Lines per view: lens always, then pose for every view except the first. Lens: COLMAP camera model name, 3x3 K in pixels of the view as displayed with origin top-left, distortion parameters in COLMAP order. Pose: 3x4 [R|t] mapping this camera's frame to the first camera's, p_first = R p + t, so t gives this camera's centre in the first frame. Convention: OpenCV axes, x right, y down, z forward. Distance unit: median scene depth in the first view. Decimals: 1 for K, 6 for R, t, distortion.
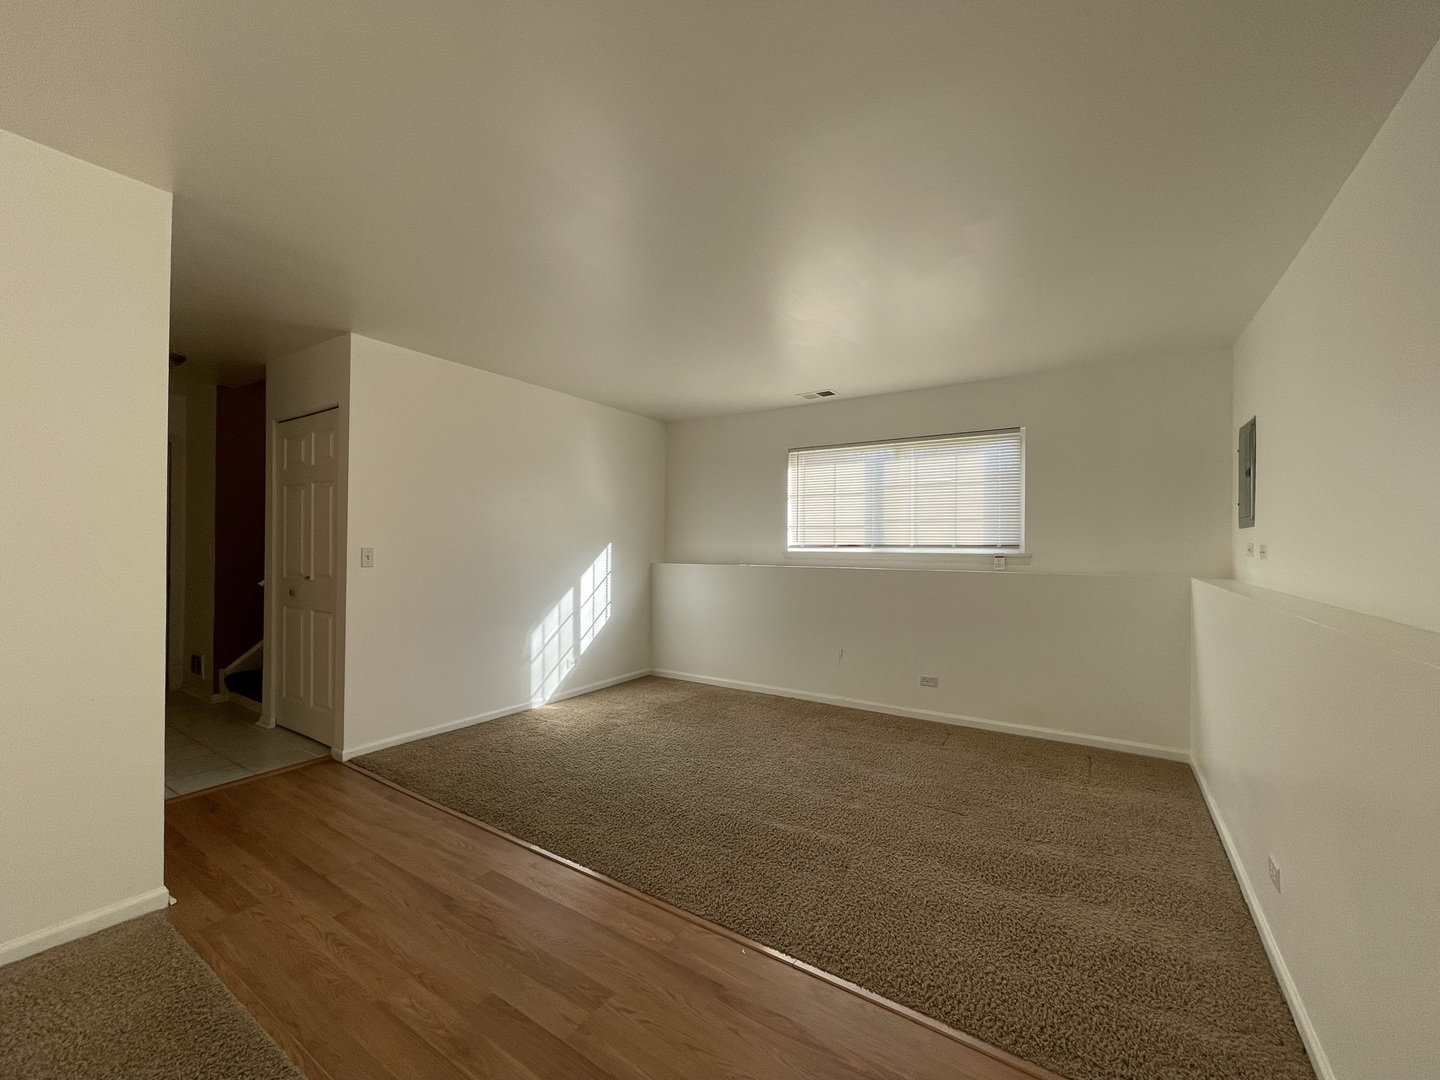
lens RADIAL K [[585.9, 0, 723.4], [0, 585.9, 545.2], [0, 0, 1]] dist [-0.002306, 0.000262]
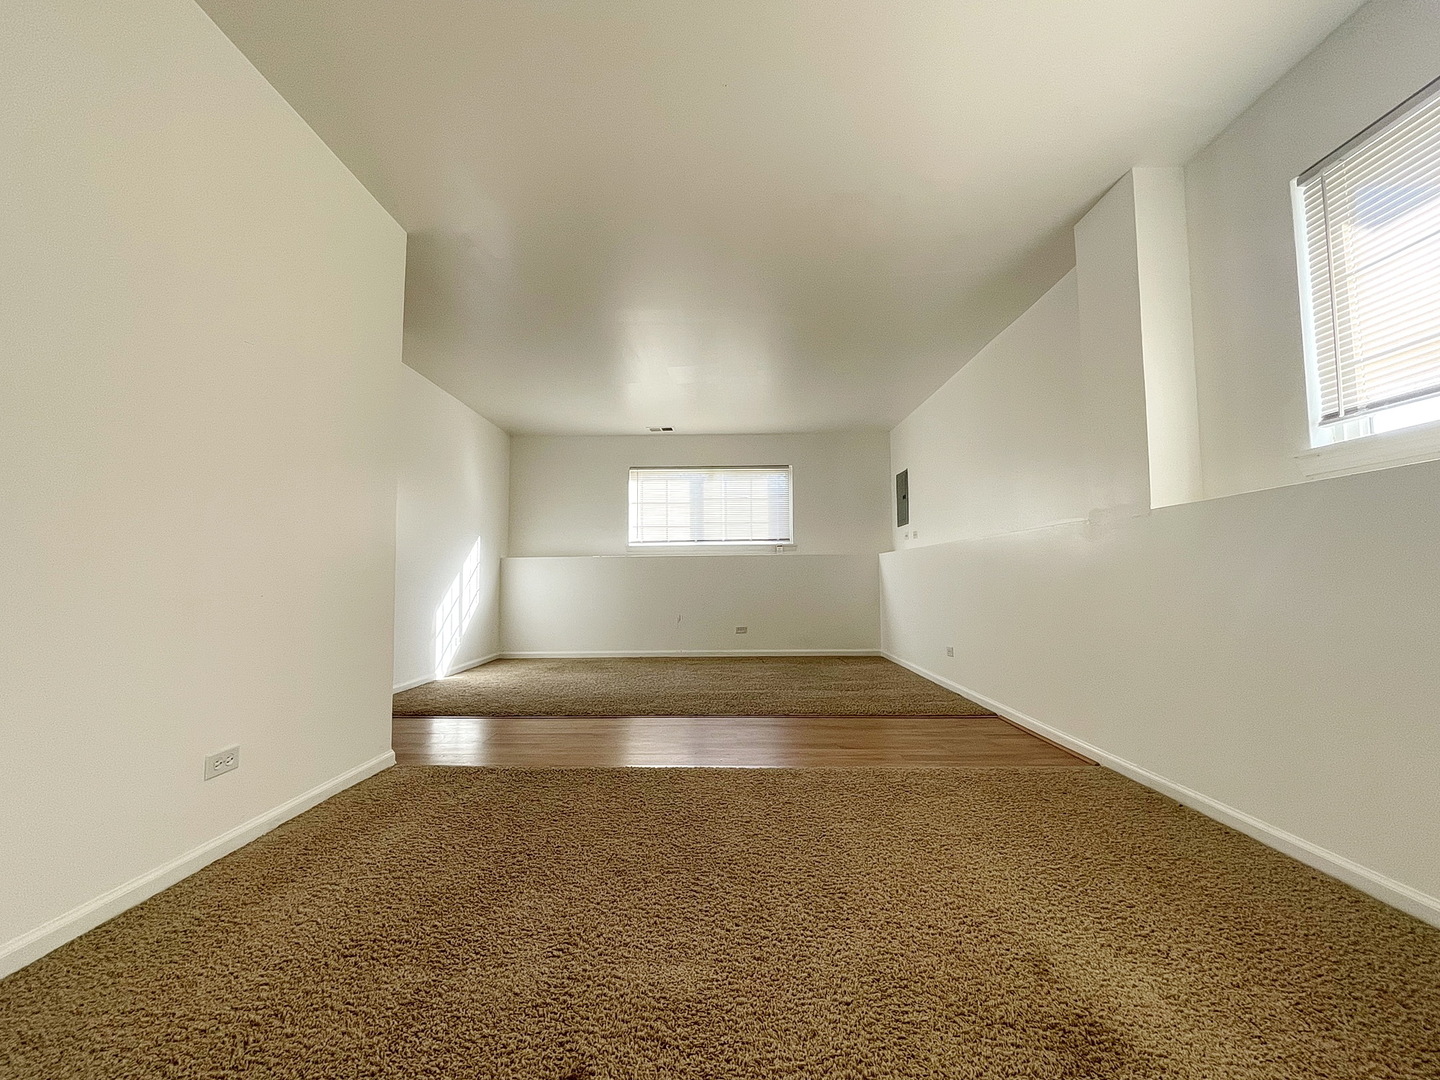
lens RADIAL K [[585.9, 0, 722.4], [0, 585.9, 541.0], [0, 0, 1]] dist [-0.002306, 0.000262]
pose [[0.845330, 0.020991, 0.533832, -0.438083], [0.015001, 0.997901, -0.062993, 0.091182], [-0.534034, 0.061258, 0.843241, -0.212025]]
